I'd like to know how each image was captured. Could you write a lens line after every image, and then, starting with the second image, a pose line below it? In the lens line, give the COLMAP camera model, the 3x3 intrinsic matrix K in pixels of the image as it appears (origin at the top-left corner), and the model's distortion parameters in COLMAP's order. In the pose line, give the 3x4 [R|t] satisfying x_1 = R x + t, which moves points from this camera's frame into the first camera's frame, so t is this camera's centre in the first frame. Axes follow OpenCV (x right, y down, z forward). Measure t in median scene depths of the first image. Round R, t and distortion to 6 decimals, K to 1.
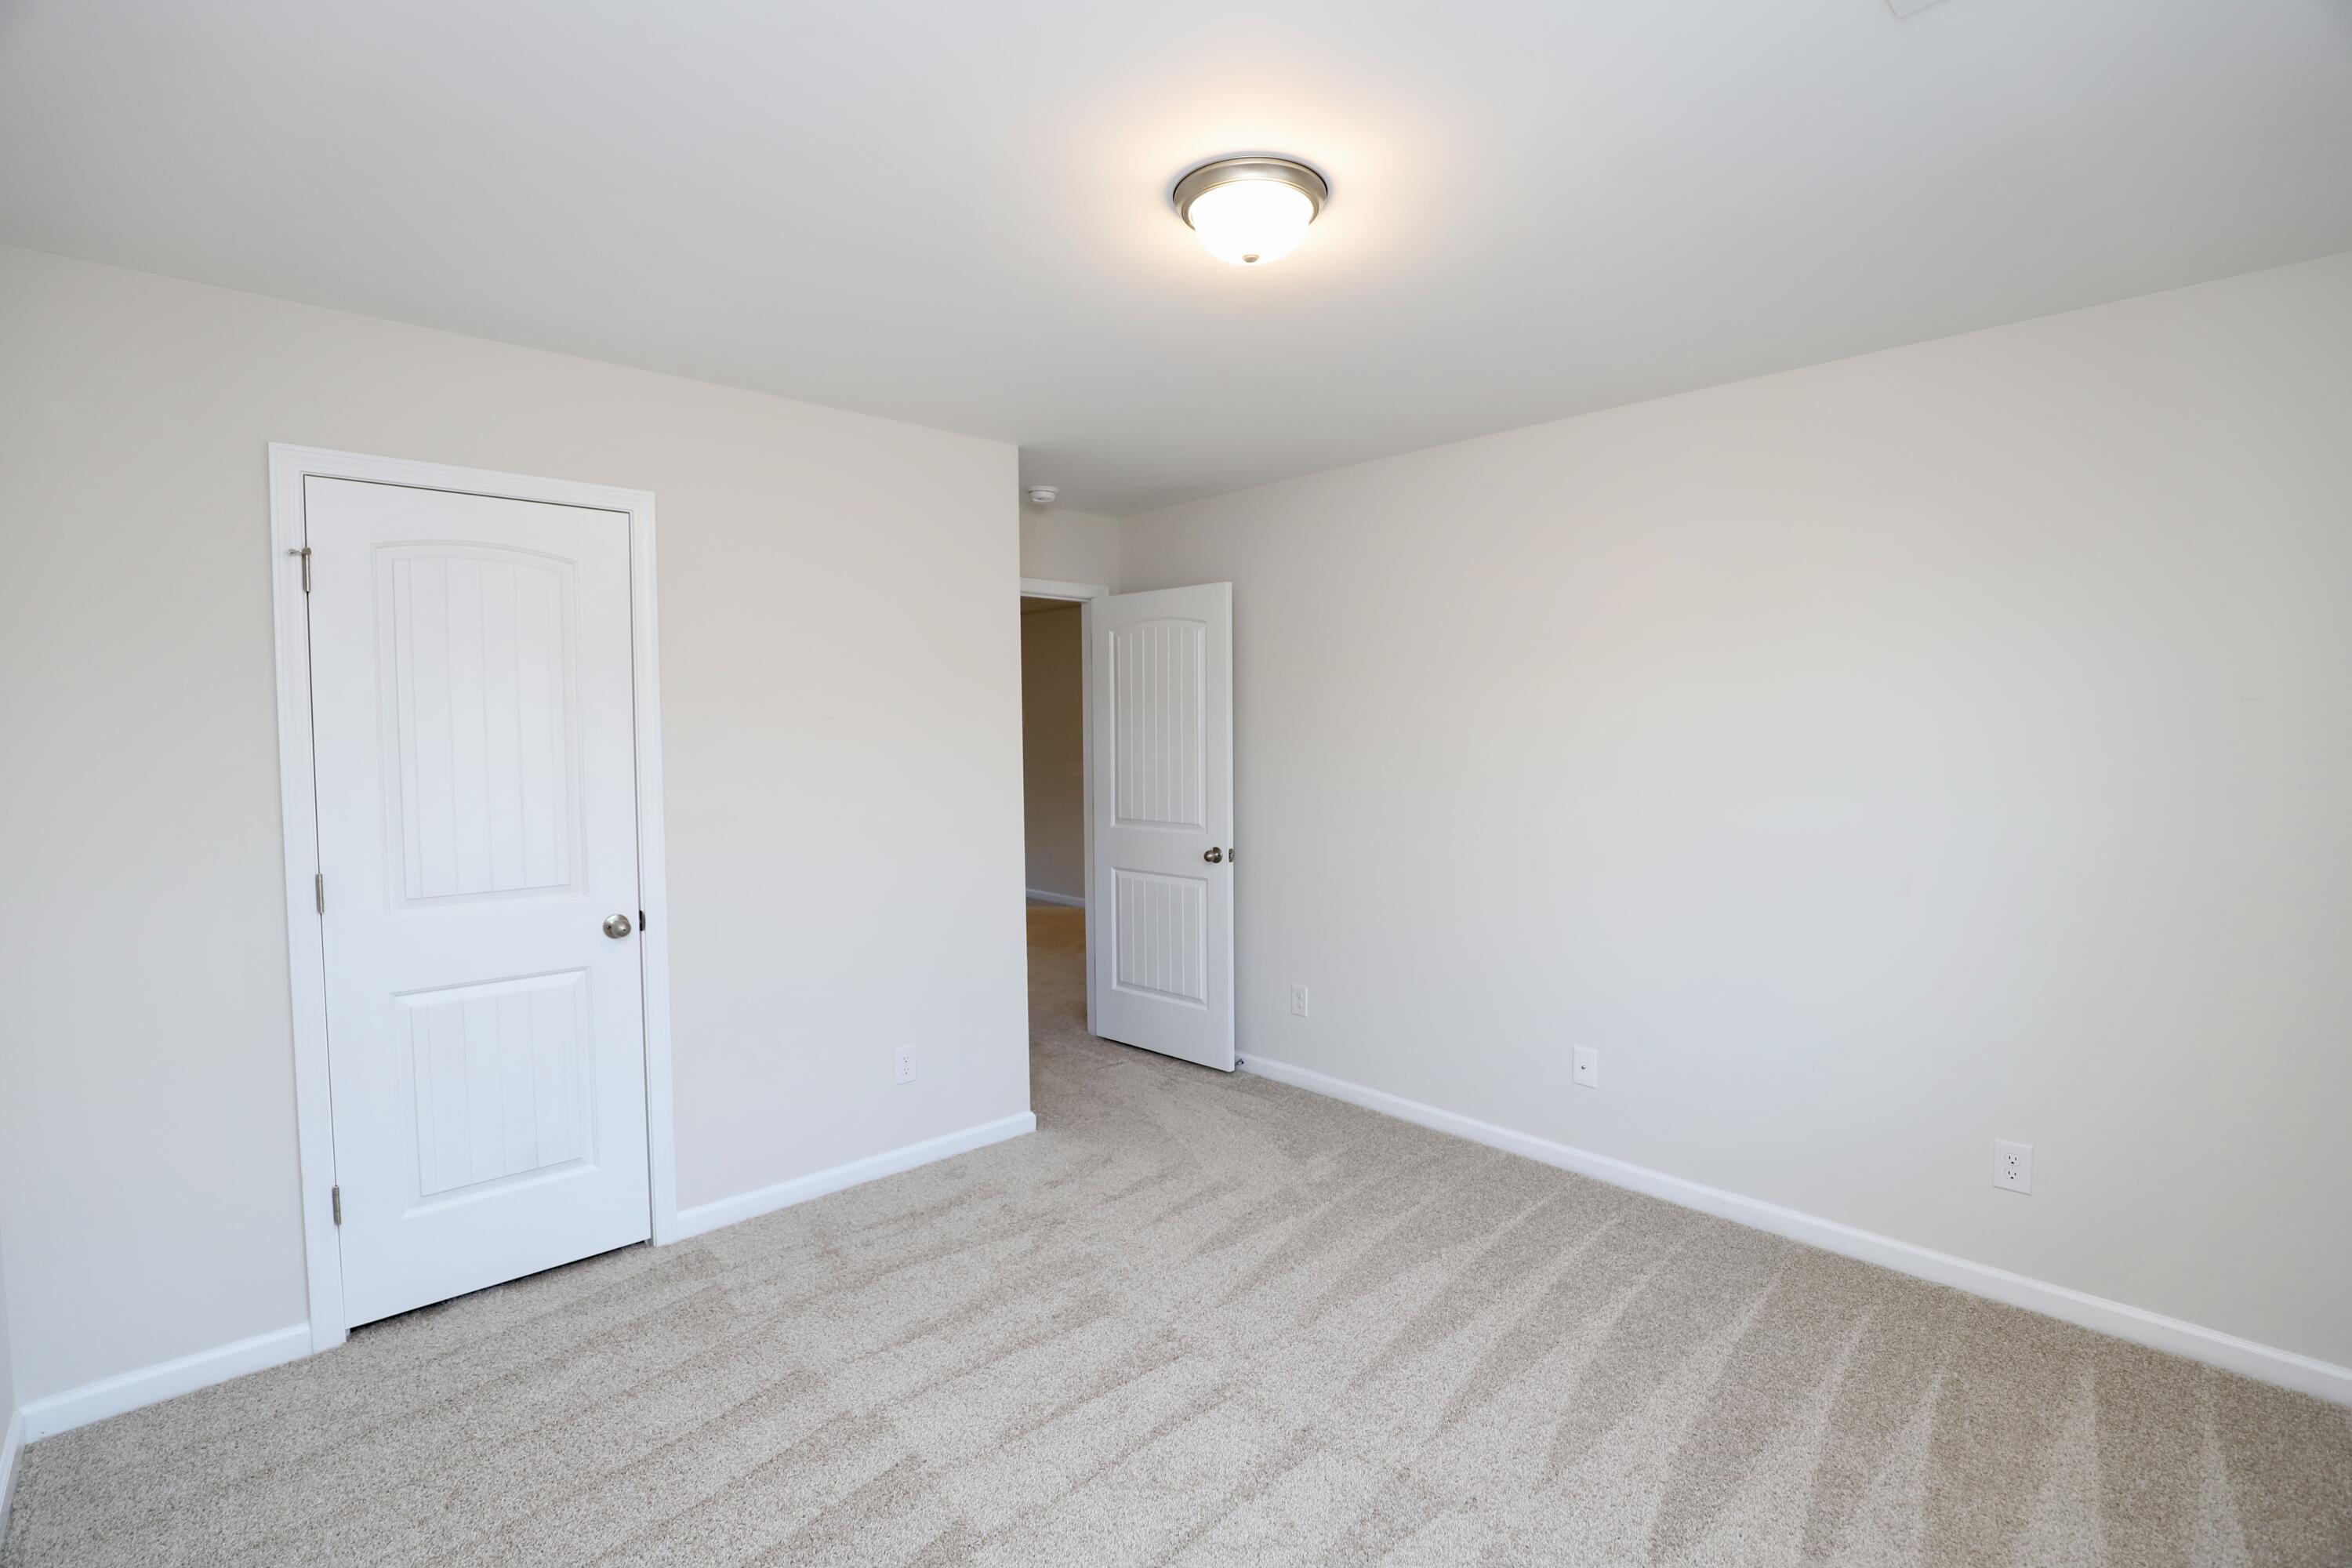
lens RADIAL K [[1082.3, 0, 1182.5], [0, 1082.3, 776.8], [0, 0, 1]] dist [-0.025850, 0.000080]
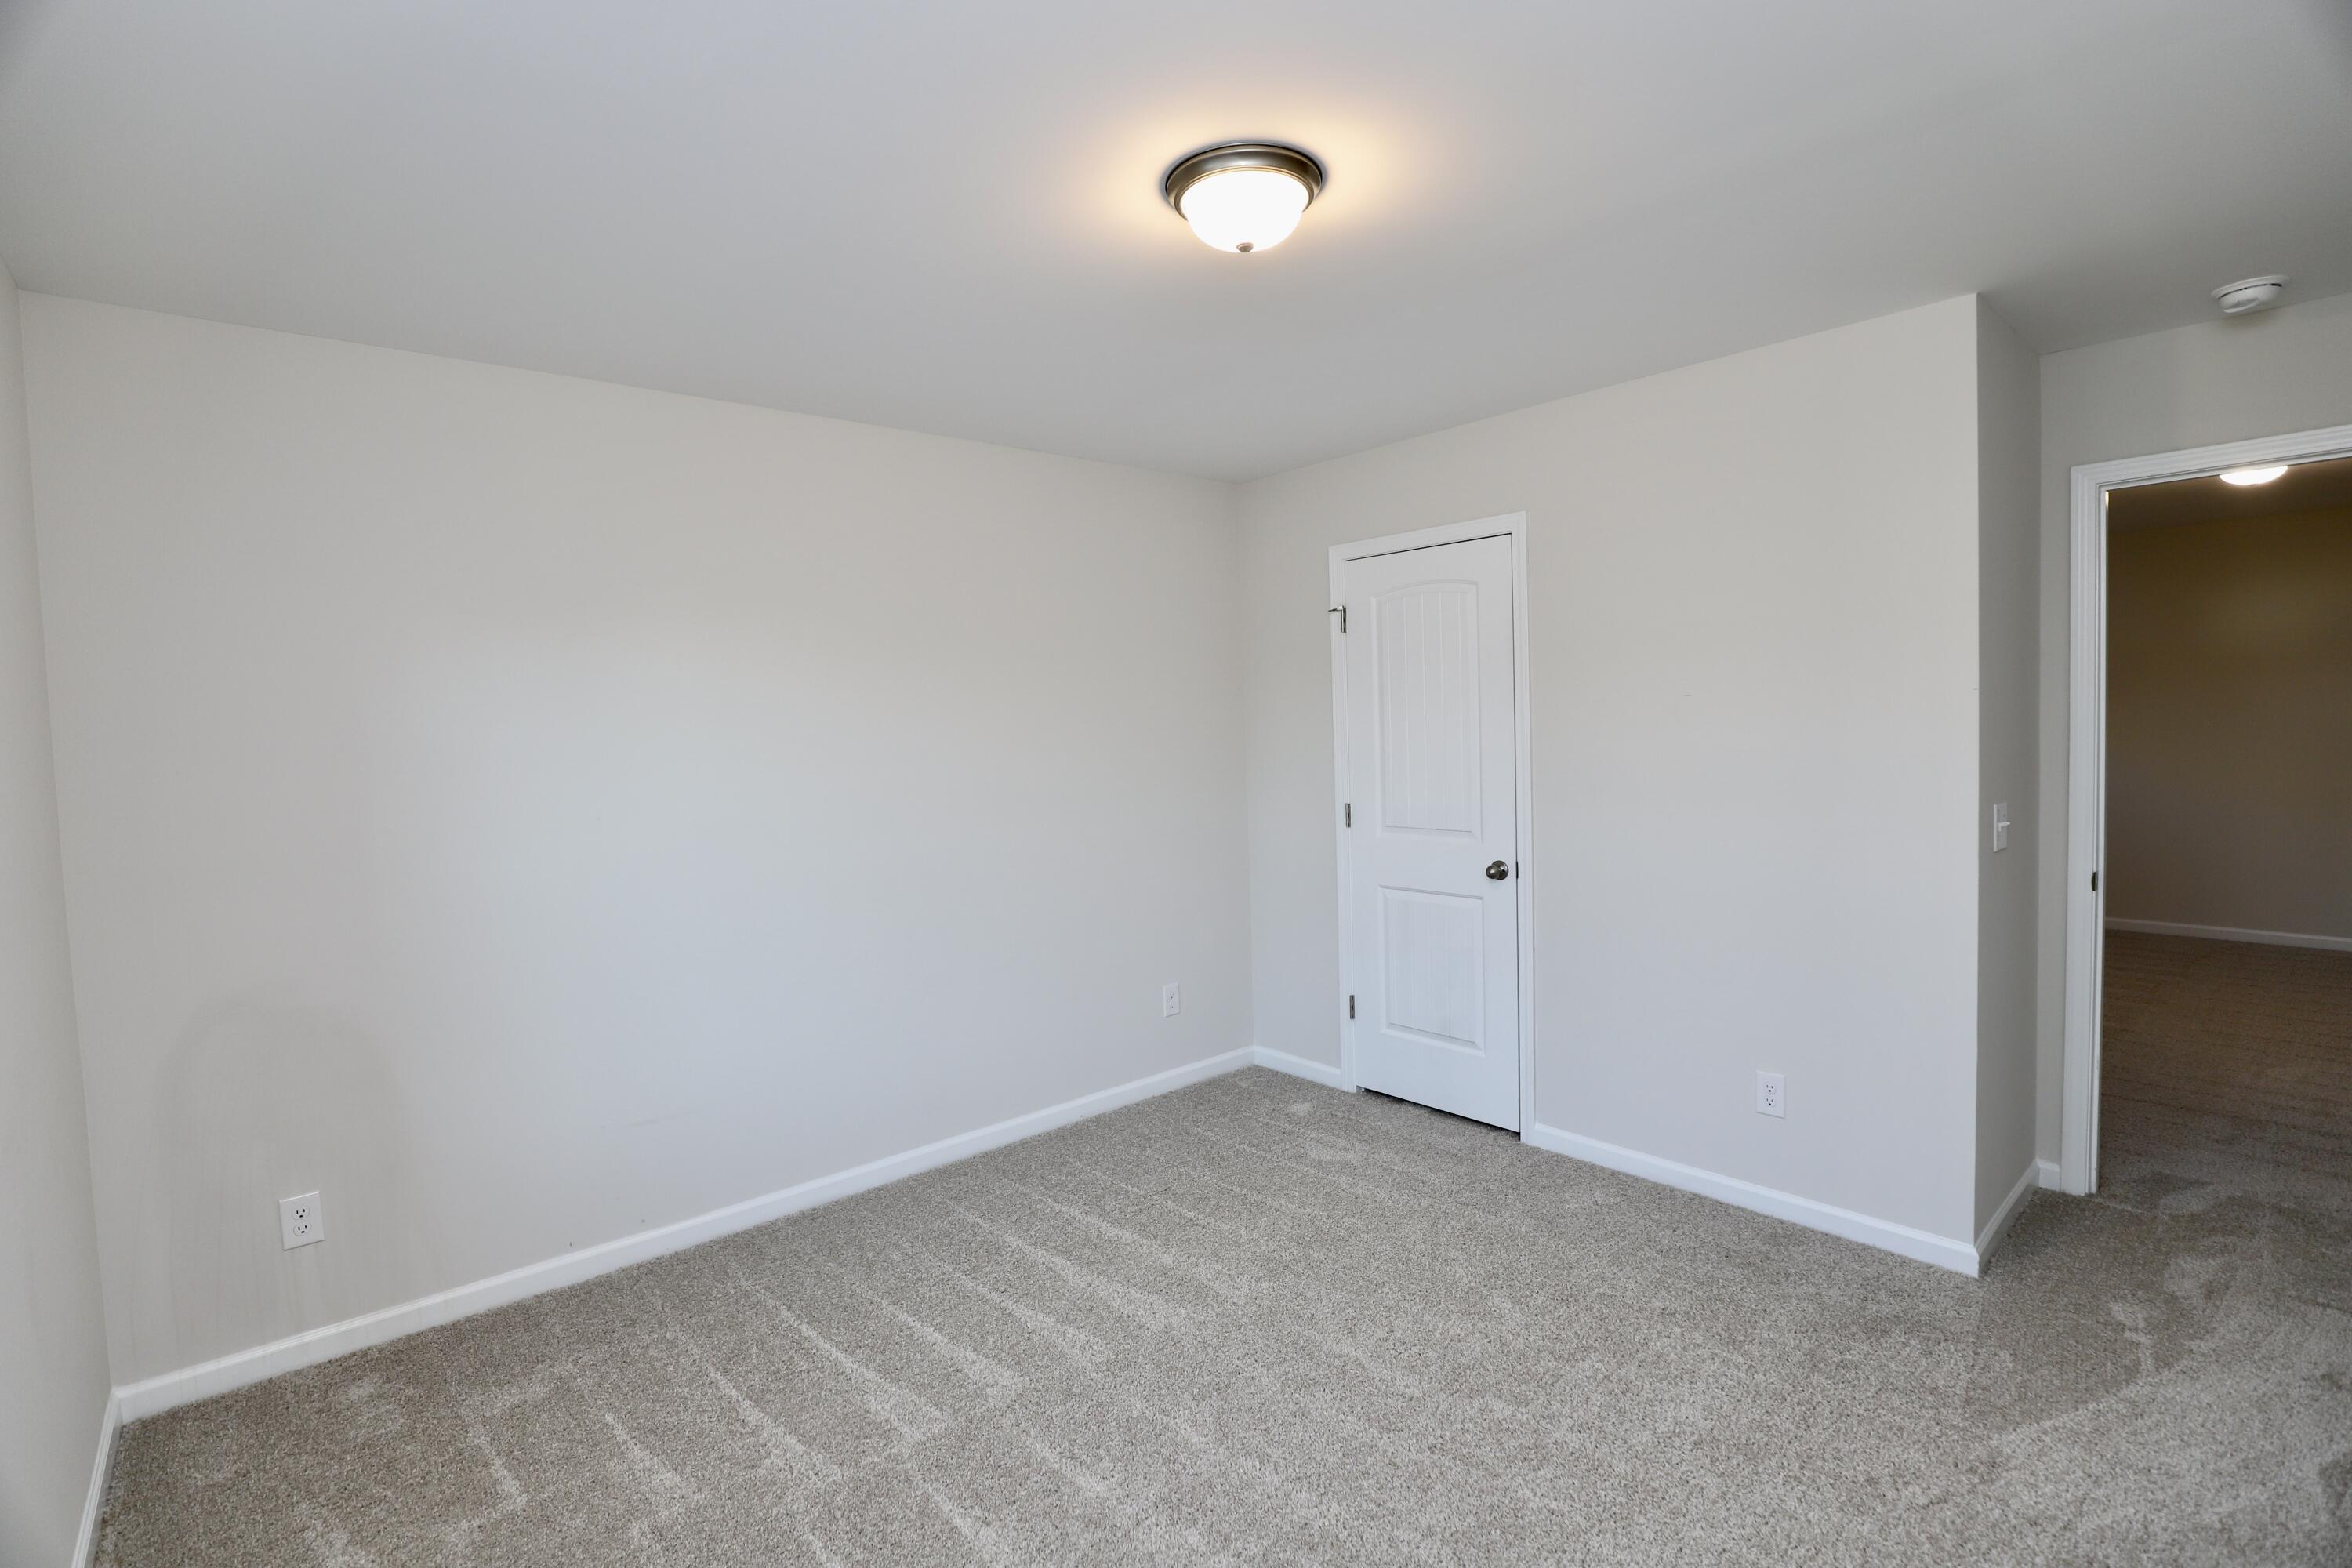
lens RADIAL K [[1082.3, 0, 1182.5], [0, 1082.3, 776.8], [0, 0, 1]] dist [-0.025850, 0.000080]
pose [[-0.051392, 0.053887, -0.997224, 0.768645], [-0.005020, 0.998517, 0.054215, -0.036446], [0.998666, 0.007792, -0.051045, 0.733059]]
